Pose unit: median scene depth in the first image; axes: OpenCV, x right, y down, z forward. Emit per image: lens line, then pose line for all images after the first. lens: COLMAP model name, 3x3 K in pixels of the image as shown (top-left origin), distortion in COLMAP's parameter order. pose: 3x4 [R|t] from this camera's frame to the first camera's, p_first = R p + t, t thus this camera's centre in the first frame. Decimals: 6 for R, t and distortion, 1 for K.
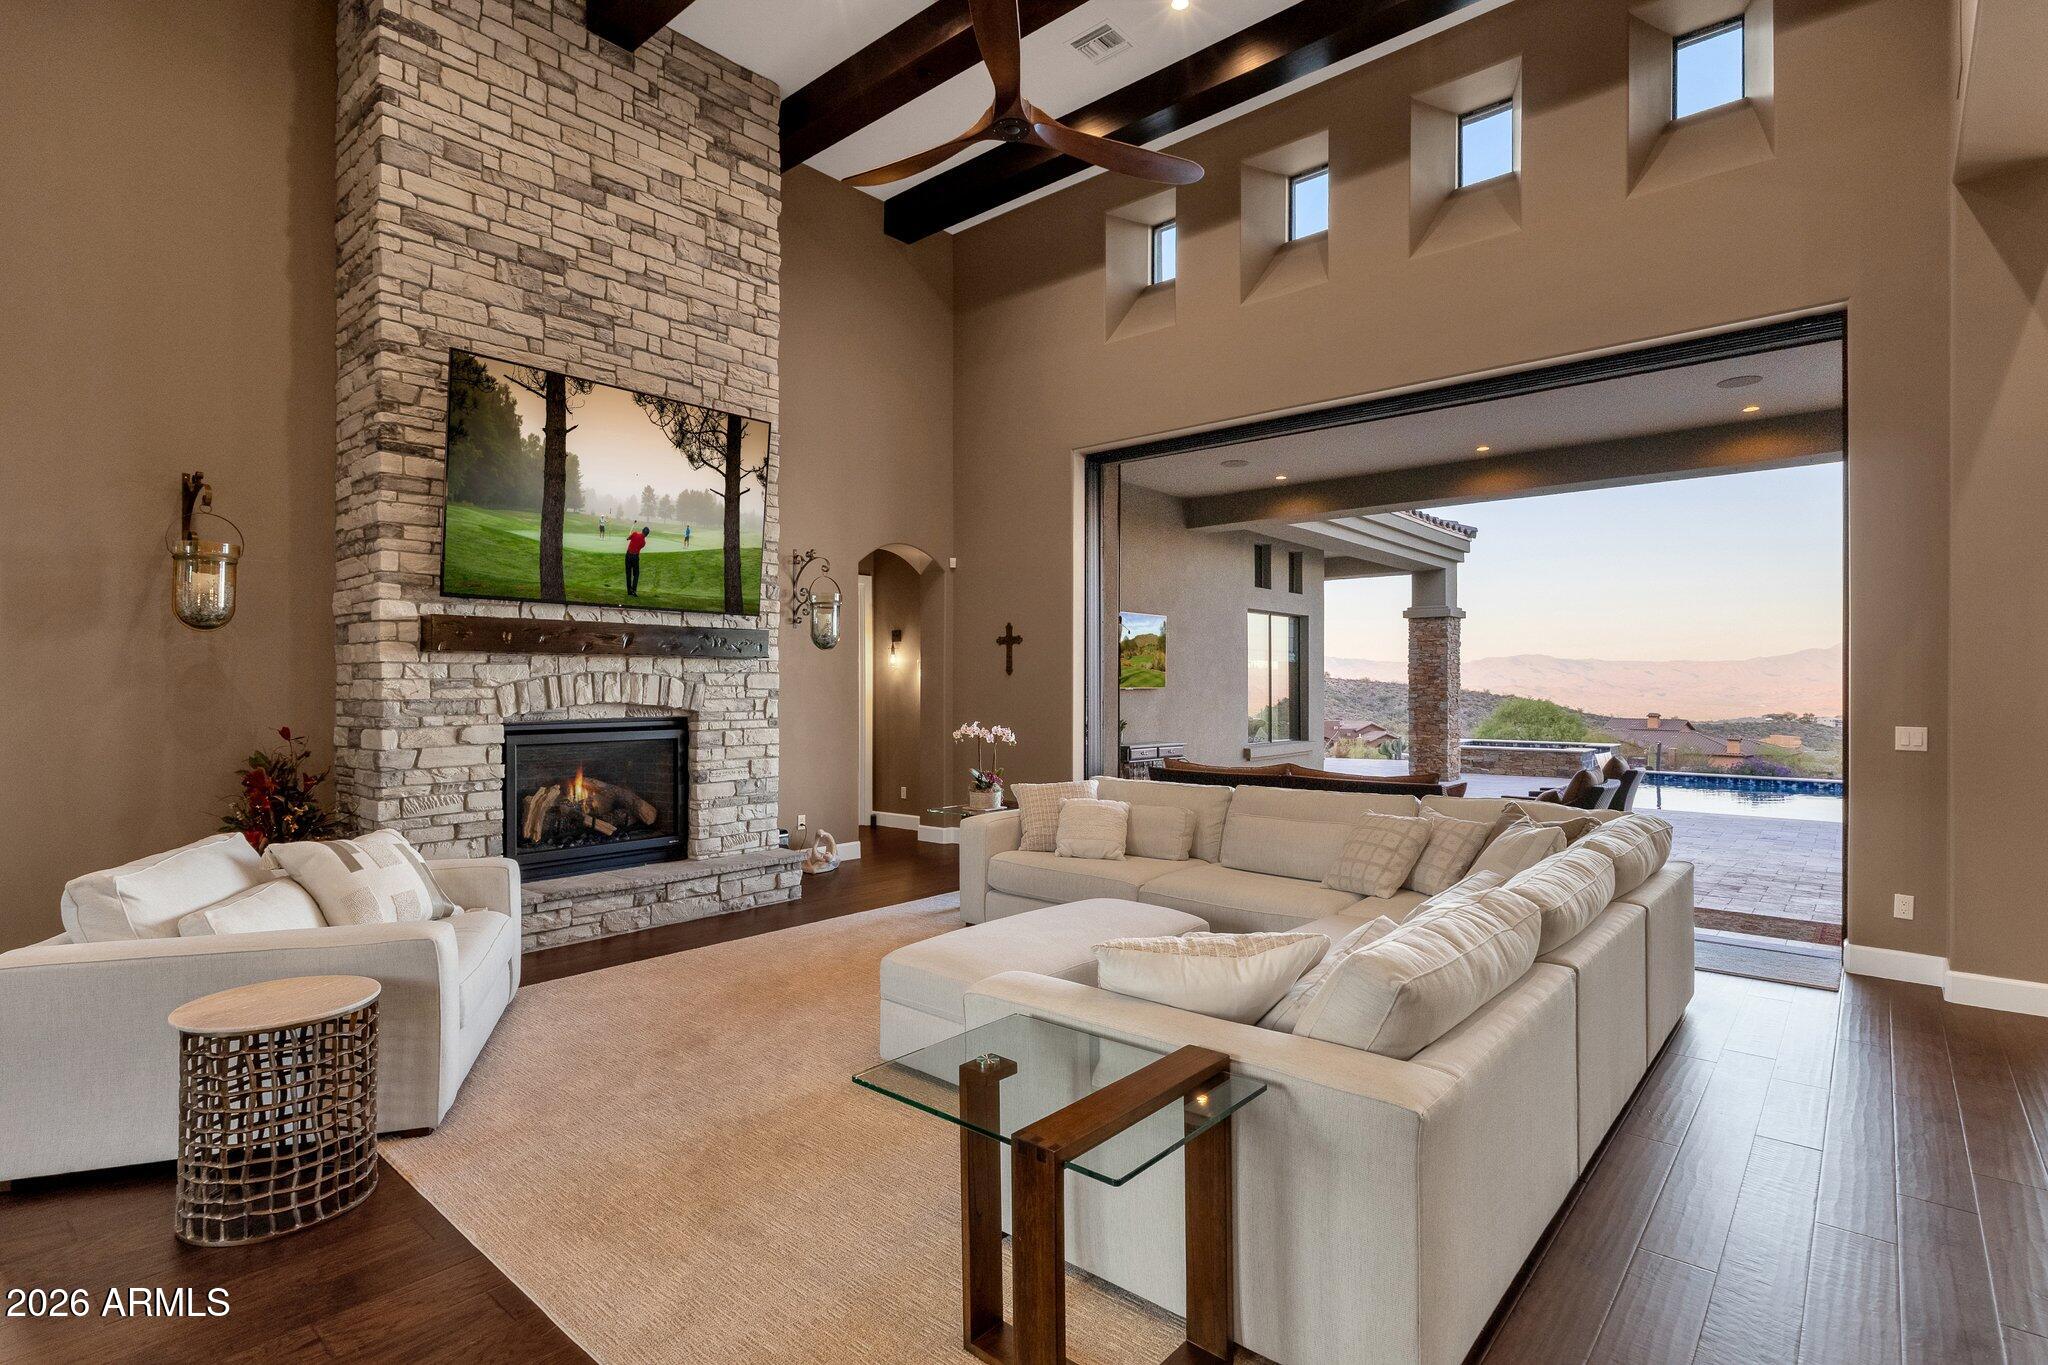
lens RADIAL K [[1003.0, 0, 1035.5], [0, 1003.0, 681.7], [0, 0, 1]] dist [-0.003620, 0.001078]
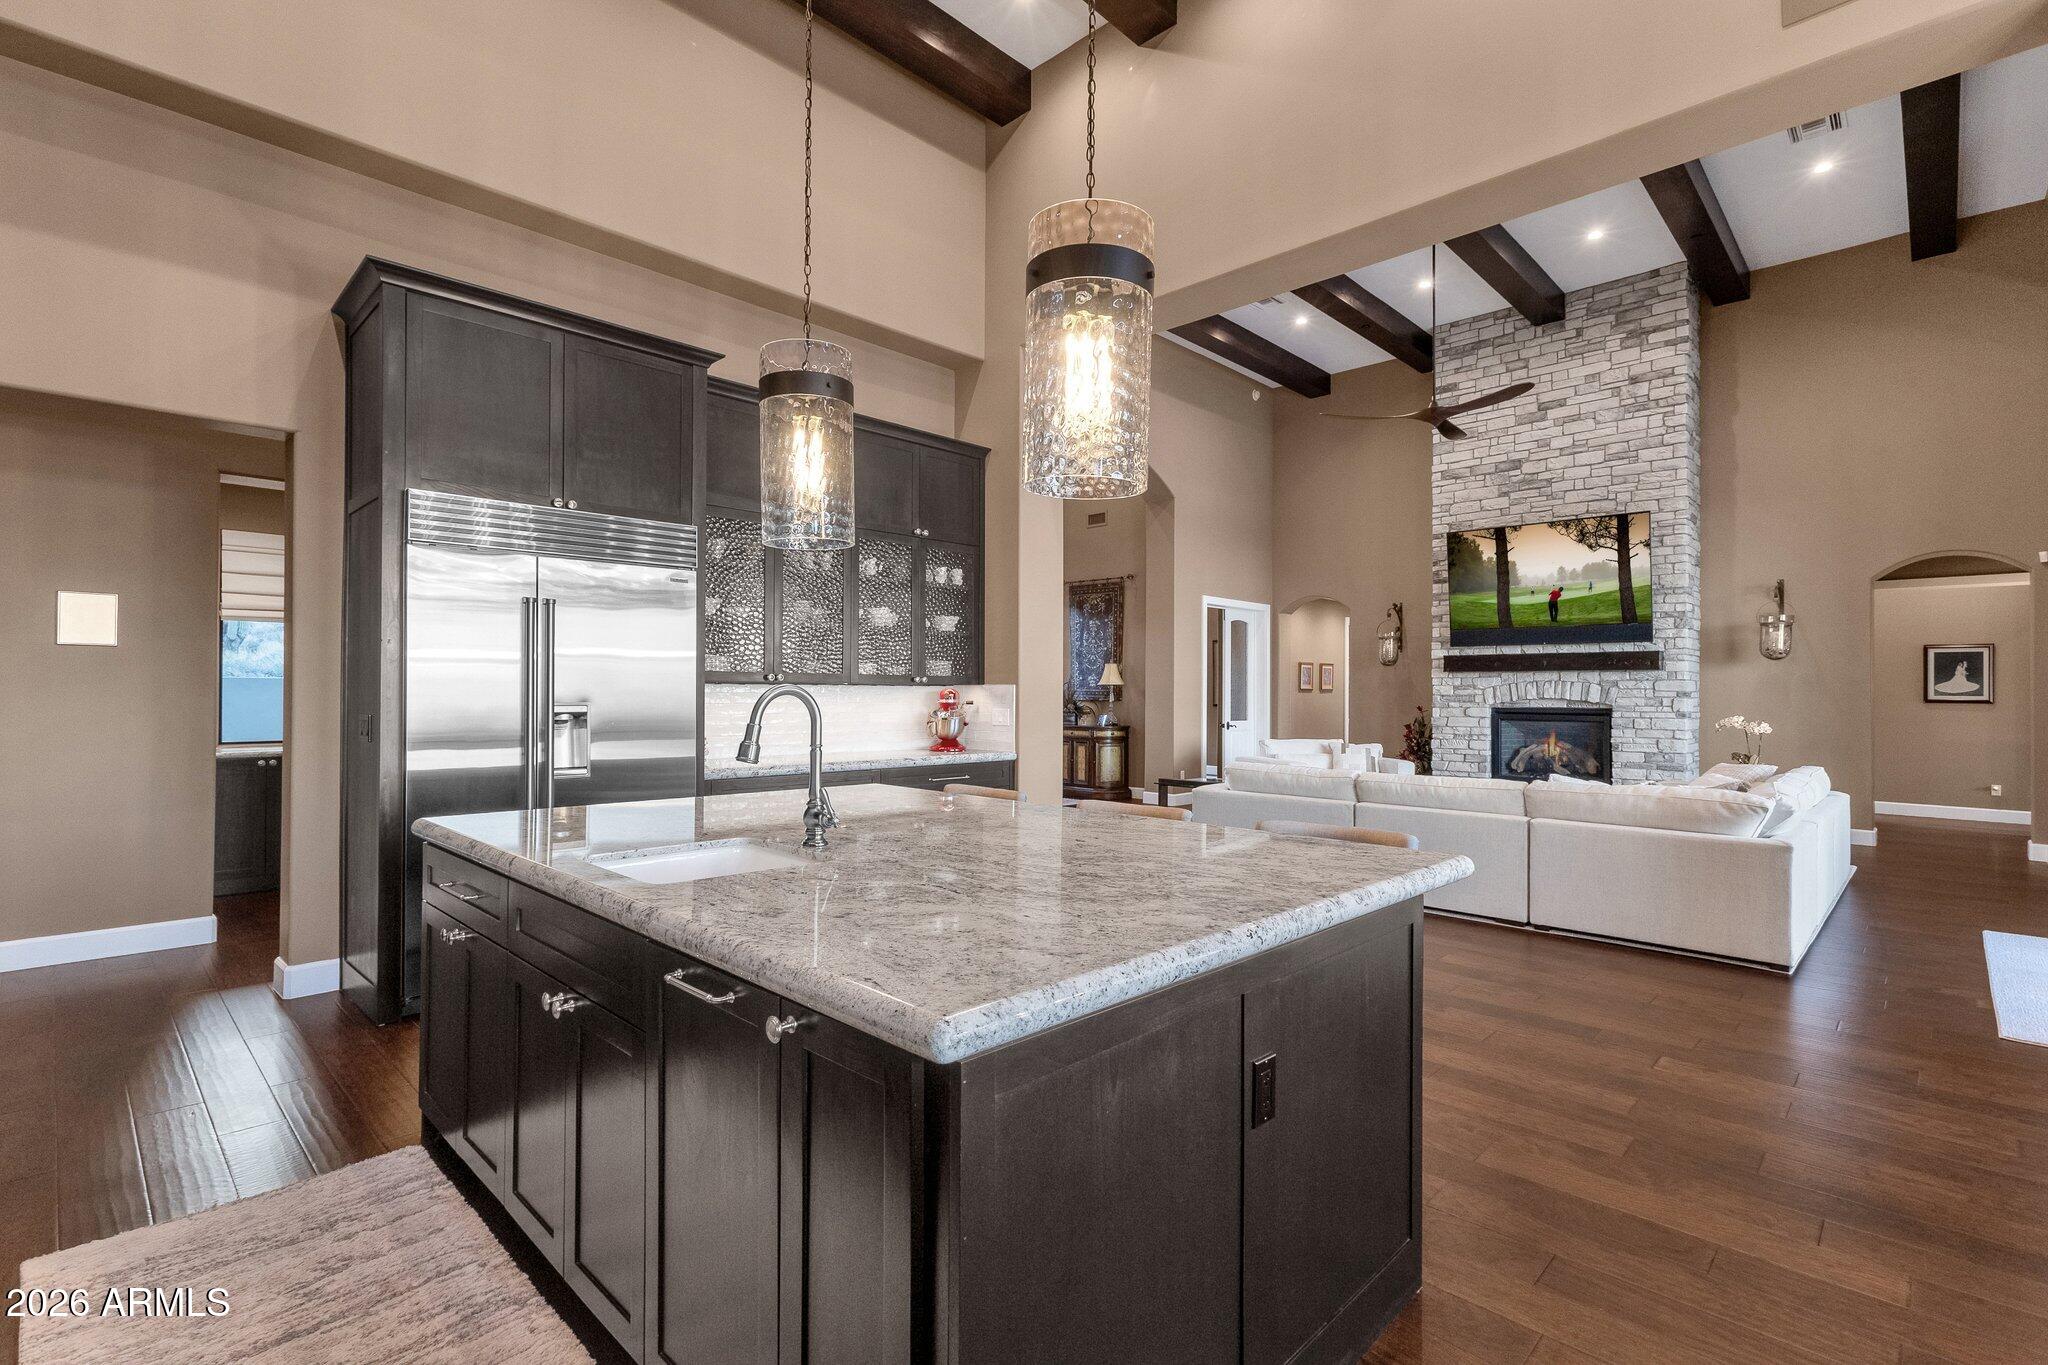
lens RADIAL K [[966.2, 0, 1004.8], [0, 966.2, 681.3], [0, 0, 1]] dist [0.001459, 0.006299]
pose [[-0.093523, -0.010808, -0.995558, 1.374019], [-0.004741, 0.999935, -0.010410, 0.013813], [0.995606, 0.003747, -0.093568, 0.209216]]
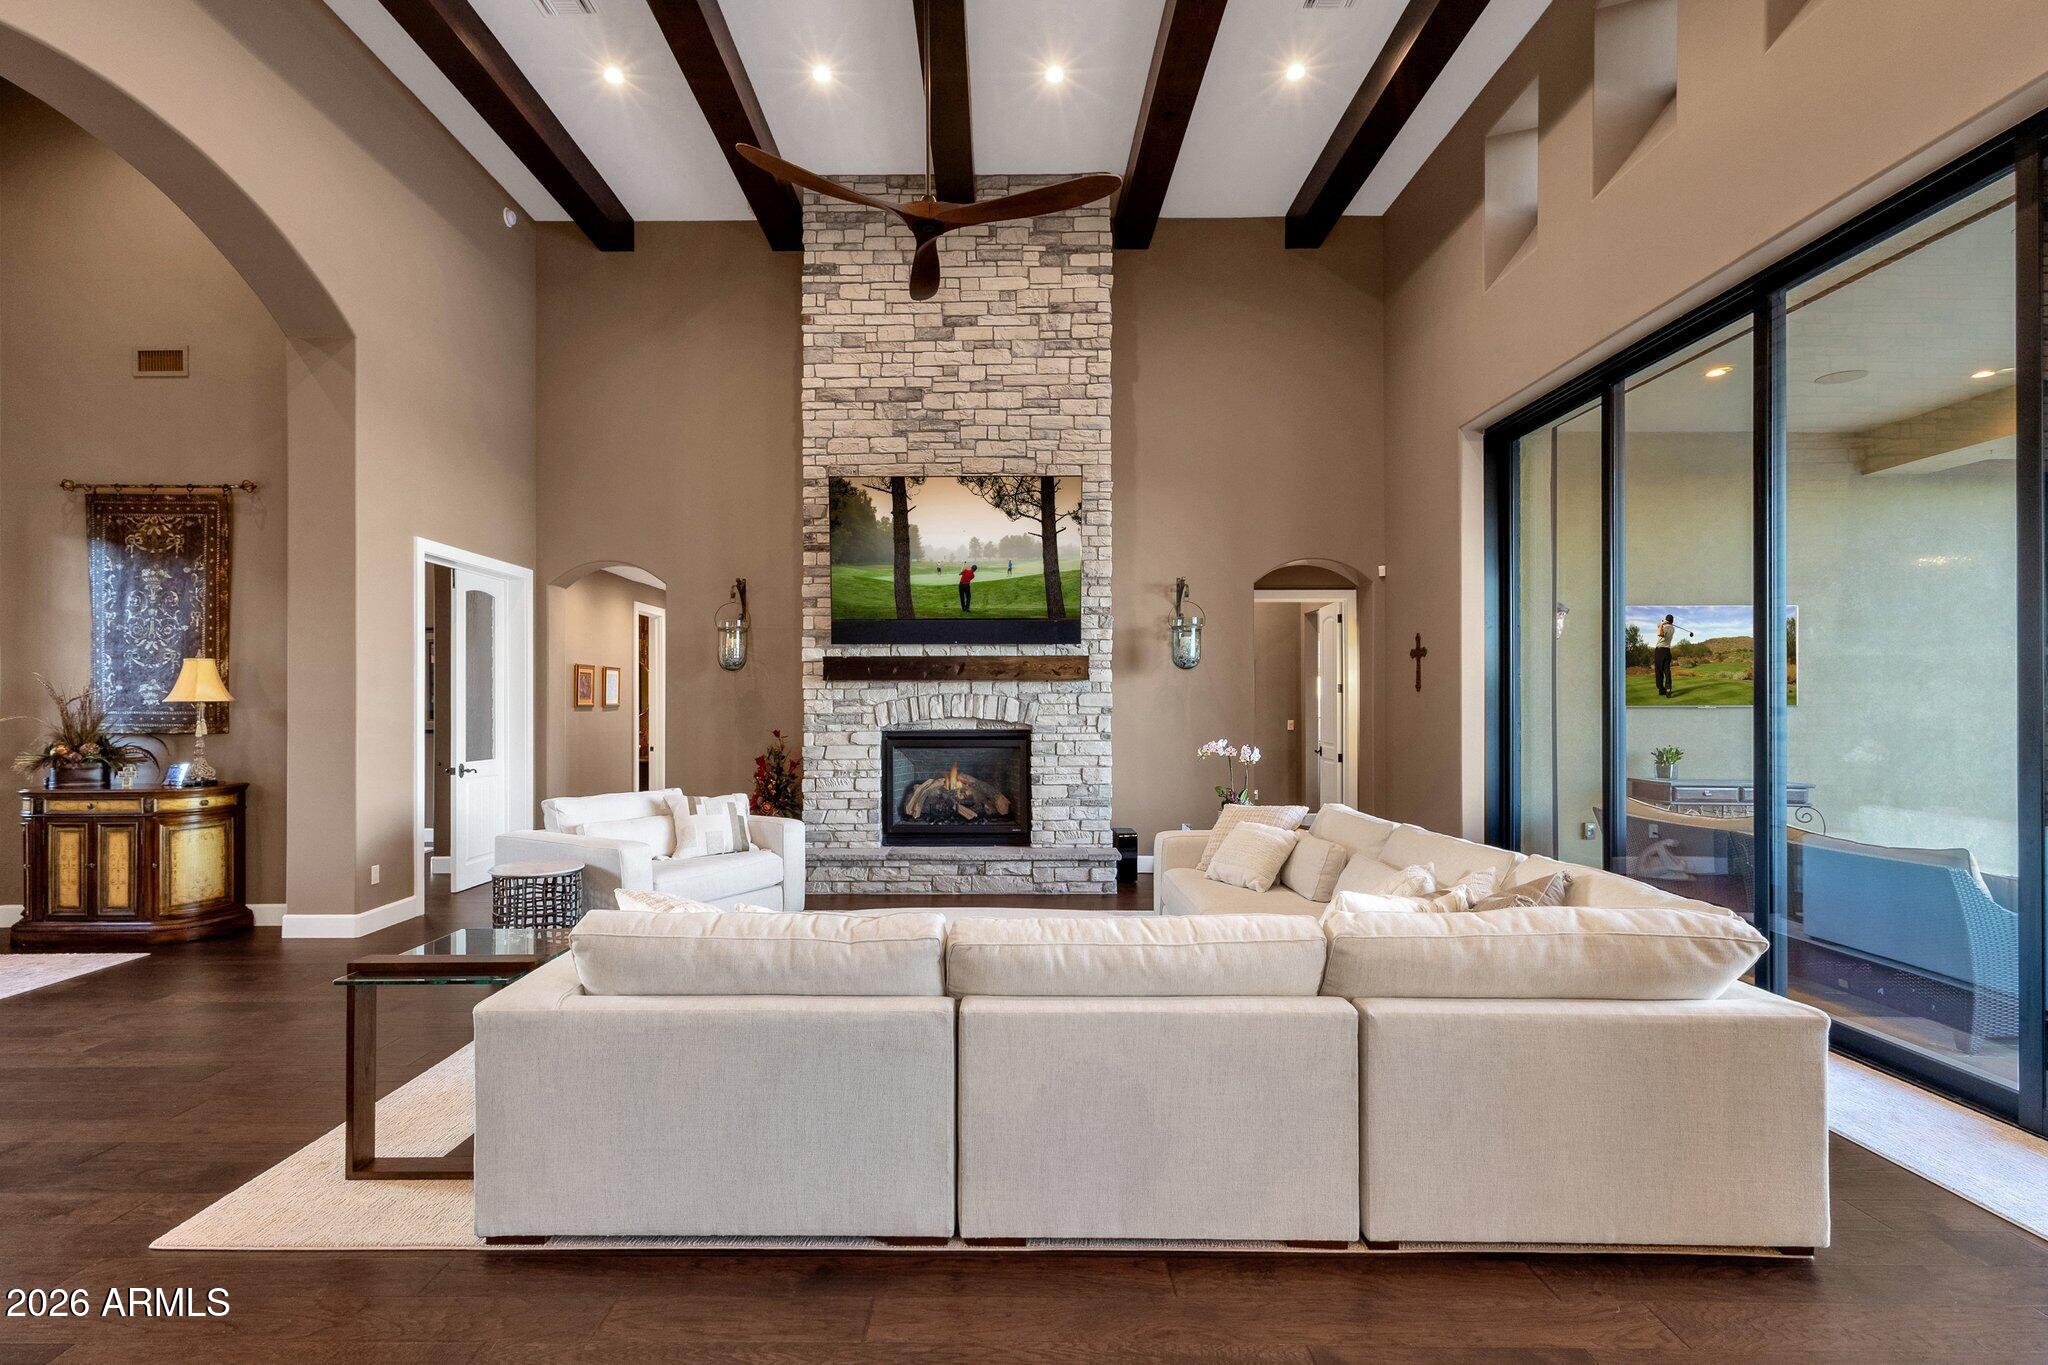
lens RADIAL K [[966.2, 0, 991.8], [0, 966.2, 698.7], [0, 0, 1]] dist [0.001459, 0.006299]
pose [[0.634513, -0.004777, -0.772898, 0.582464], [0.002954, 0.999989, -0.003755, 0.001970], [0.772907, 0.000100, 0.634520, 0.239257]]
